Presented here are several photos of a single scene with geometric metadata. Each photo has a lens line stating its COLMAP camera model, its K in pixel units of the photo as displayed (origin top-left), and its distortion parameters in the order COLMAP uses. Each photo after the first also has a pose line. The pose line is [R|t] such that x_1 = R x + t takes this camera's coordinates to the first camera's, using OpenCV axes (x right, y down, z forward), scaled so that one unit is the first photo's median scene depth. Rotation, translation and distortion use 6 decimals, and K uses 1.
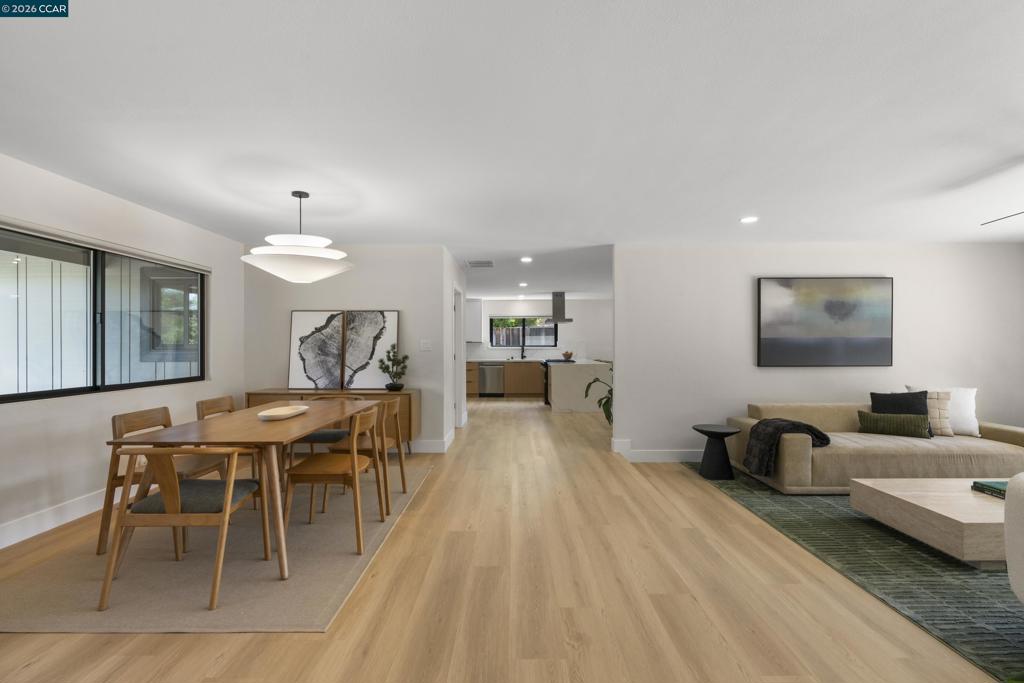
lens RADIAL K [[456.1, 0, 512.3], [0, 456.1, 346.5], [0, 0, 1]] dist [-0.003208, 0.000680]
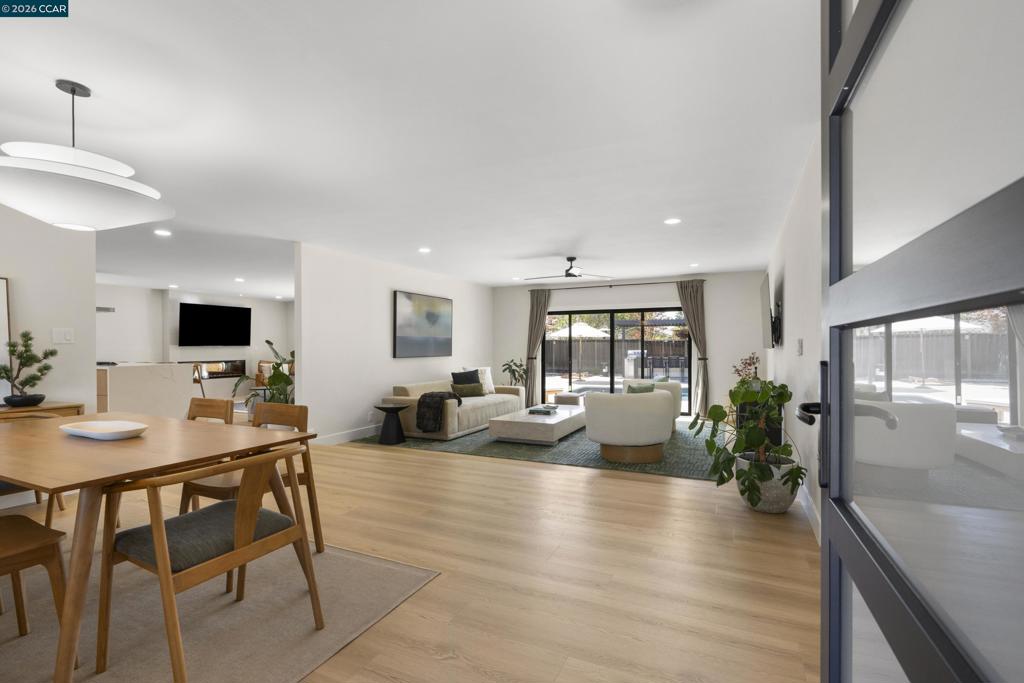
lens RADIAL K [[456.1, 0, 515.4], [0, 456.1, 344.7], [0, 0, 1]] dist [-0.003208, 0.000680]
pose [[0.439339, 0.006425, 0.898298, -0.517429], [0.003019, 0.999958, -0.008629, 0.019692], [-0.898316, 0.006503, 0.439301, 0.115914]]
